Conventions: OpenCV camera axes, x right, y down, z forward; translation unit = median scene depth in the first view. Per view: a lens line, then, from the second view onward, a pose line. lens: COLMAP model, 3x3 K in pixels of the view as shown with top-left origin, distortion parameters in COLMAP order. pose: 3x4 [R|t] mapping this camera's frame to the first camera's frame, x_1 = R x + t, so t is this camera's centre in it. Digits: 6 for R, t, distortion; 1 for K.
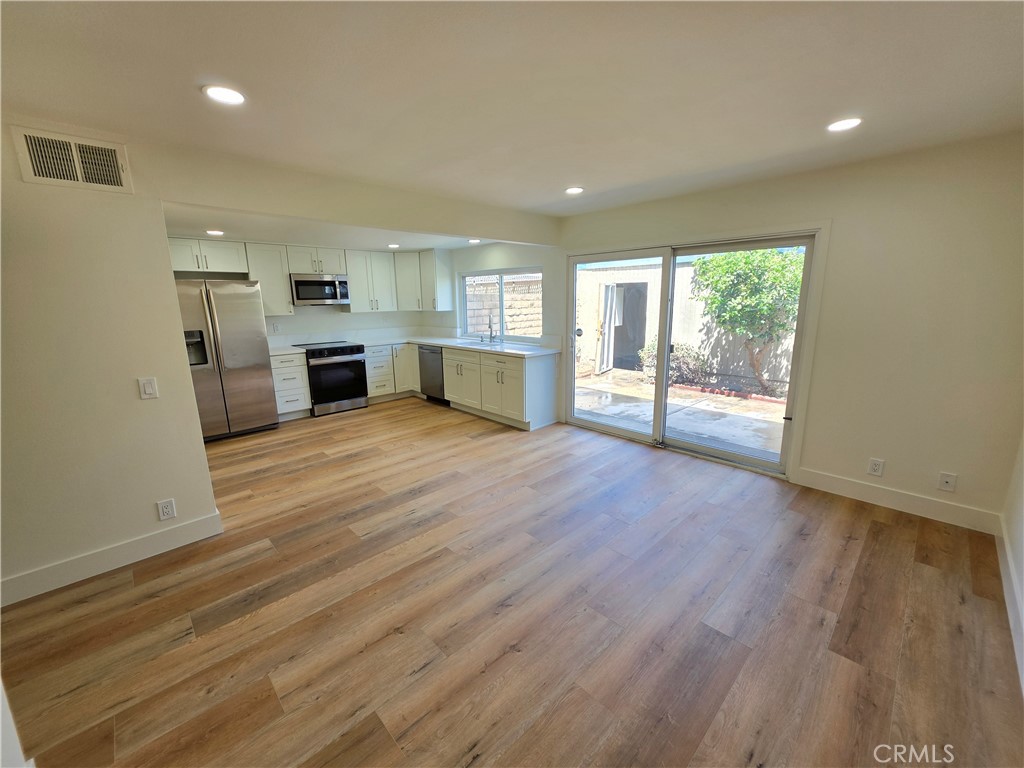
lens RADIAL K [[412.8, 0, 508.7], [0, 412.8, 382.8], [0, 0, 1]] dist [-0.000126, -0.000490]
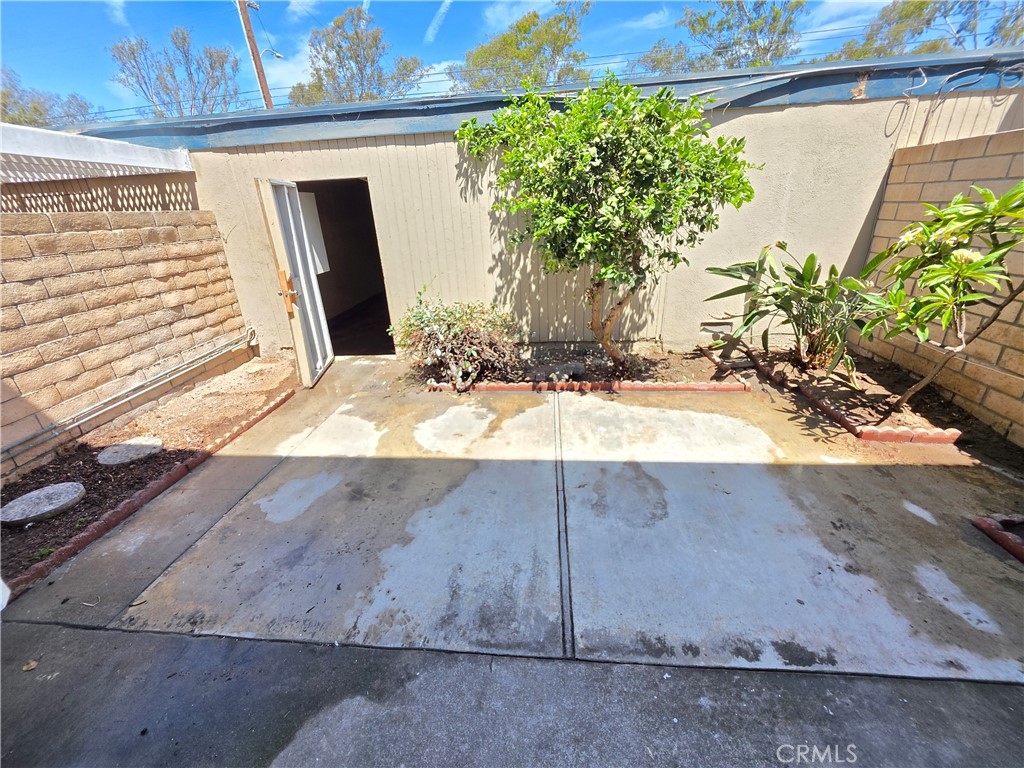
lens RADIAL K [[413.8, 0, 508.8], [0, 413.8, 380.4], [0, 0, 1]] dist [-0.002320, -0.000354]
pose [[0.755179, -0.277636, 0.593820, 0.183618], [0.169992, 0.957833, 0.231644, -0.166072], [-0.633093, -0.073988, 0.770532, 0.836505]]
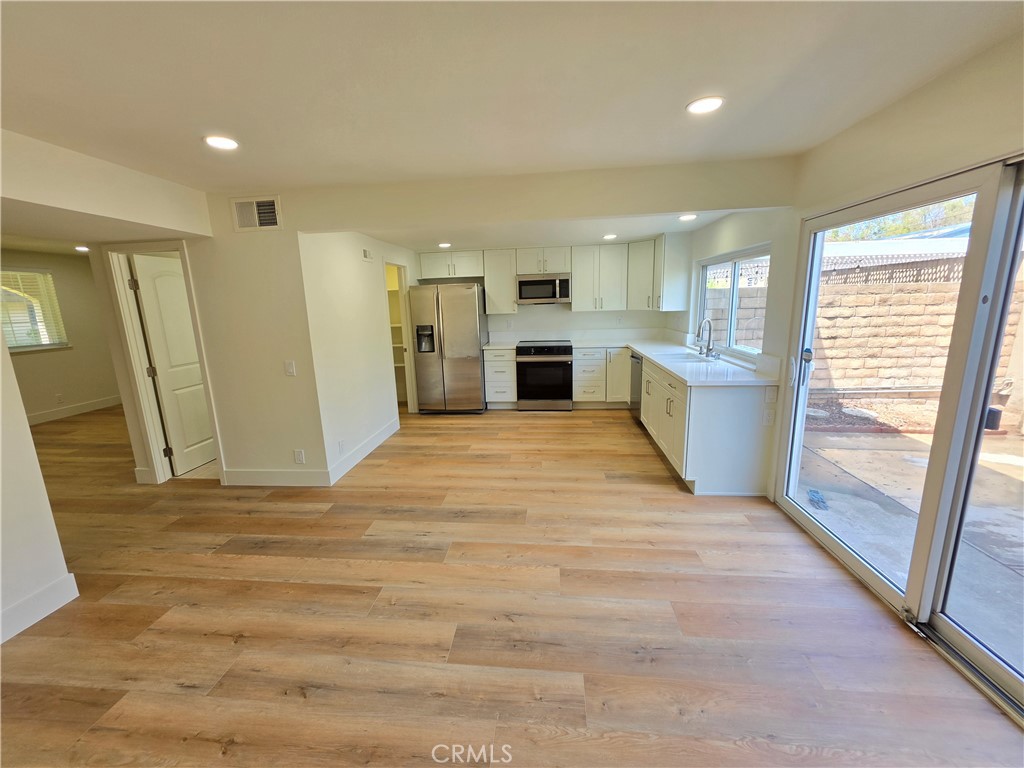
lens RADIAL K [[412.0, 0, 506.1], [0, 412.0, 382.4], [0, 0, 1]] dist [-0.000633, -0.000305]
pose [[0.644716, 0.144966, -0.750551, 0.289212], [-0.133967, 0.988085, 0.075769, -0.063911], [0.752592, 0.051700, 0.656455, 0.282496]]
